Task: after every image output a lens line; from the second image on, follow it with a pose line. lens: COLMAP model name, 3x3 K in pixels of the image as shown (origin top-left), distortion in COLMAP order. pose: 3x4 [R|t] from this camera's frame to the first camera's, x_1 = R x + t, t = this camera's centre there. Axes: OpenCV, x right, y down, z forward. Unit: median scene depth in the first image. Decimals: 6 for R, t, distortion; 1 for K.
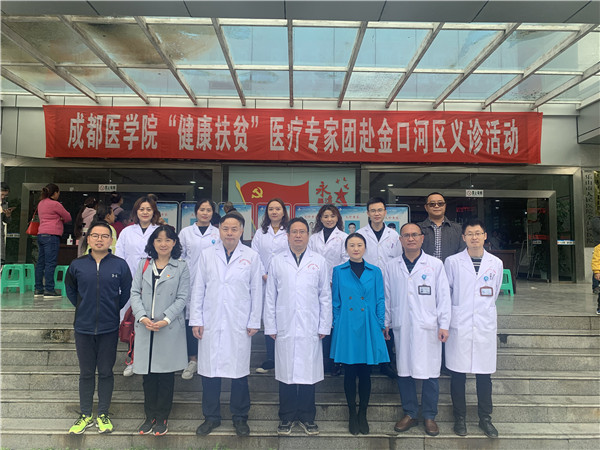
lens RADIAL K [[444.3, 0, 300.0], [0, 444.3, 225.0], [0, 0, 1]] dist [0.054340, -0.078369]
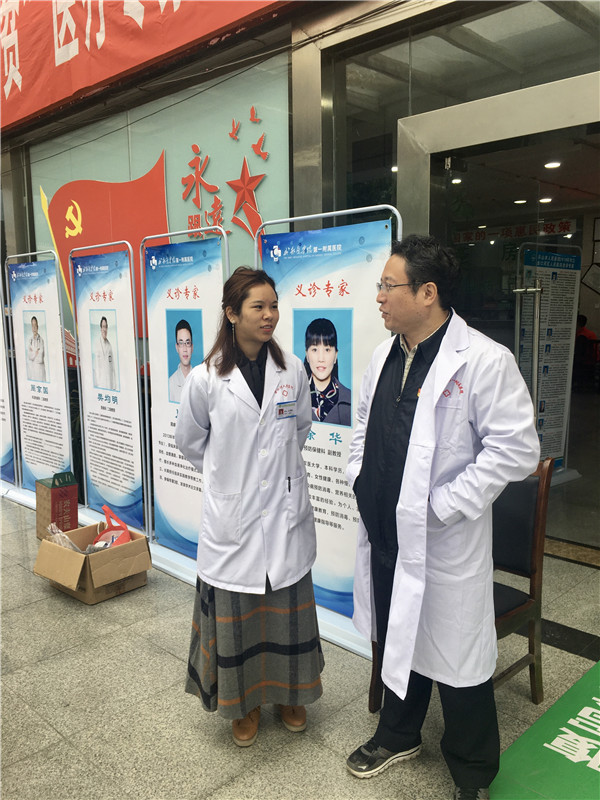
lens RADIAL K [[714.5, 0, 300.0], [0, 714.5, 400.0], [0, 0, 1]] dist [0.058424, -0.008993]
pose [[0.693708, 0.071526, -0.716696, 0.401717], [0.072560, 0.983054, 0.168342, -0.020469], [0.716592, -0.168784, 0.676763, 0.749212]]
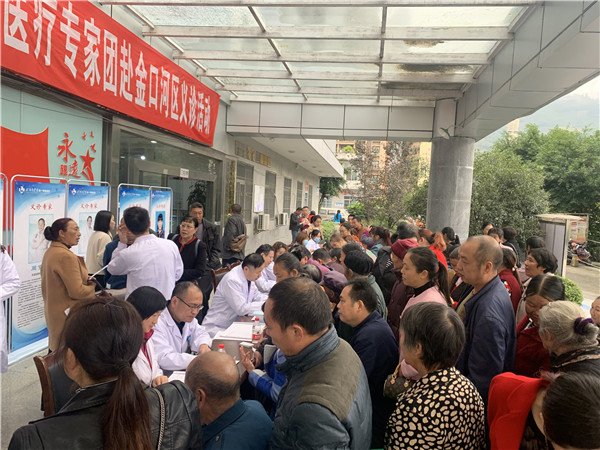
lens RADIAL K [[444.3, 0, 300.0], [0, 444.3, 225.0], [0, 0, 1]] dist [0.054340, -0.078369]
pose [[0.167930, -0.056530, 0.984177, -0.440126], [-0.108859, 0.991185, 0.075507, -0.060903], [-0.979770, -0.119816, 0.160296, 0.636350]]
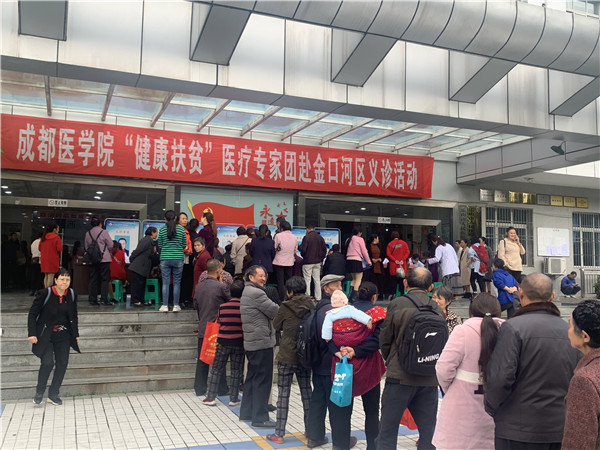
lens RADIAL K [[575.2, 0, 300.0], [0, 575.2, 225.0], [0, 0, 1]] dist [0.136725, -0.382075]
pose [[0.932189, 0.029914, 0.360734, -0.394233], [-0.023636, 0.999483, -0.021802, -0.018497], [-0.361199, 0.011797, 0.932414, -0.382014]]
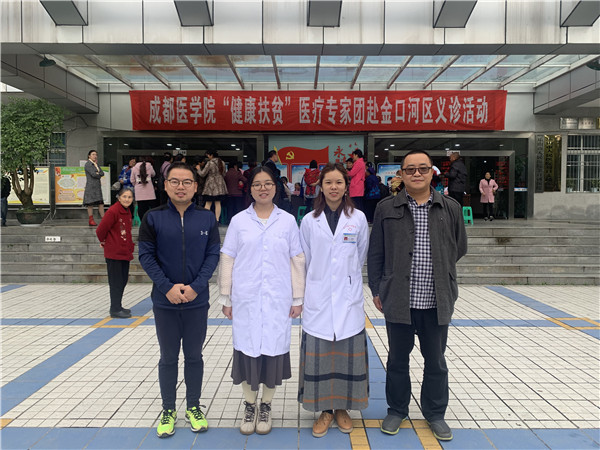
lens RADIAL K [[444.3, 0, 300.0], [0, 444.3, 225.0], [0, 0, 1]] dist [0.054340, -0.078369]
pose [[0.999836, -0.009231, -0.015565, -0.047956], [0.010856, 0.994116, 0.107773, -0.007687], [0.014478, -0.107924, 0.994054, -0.357420]]
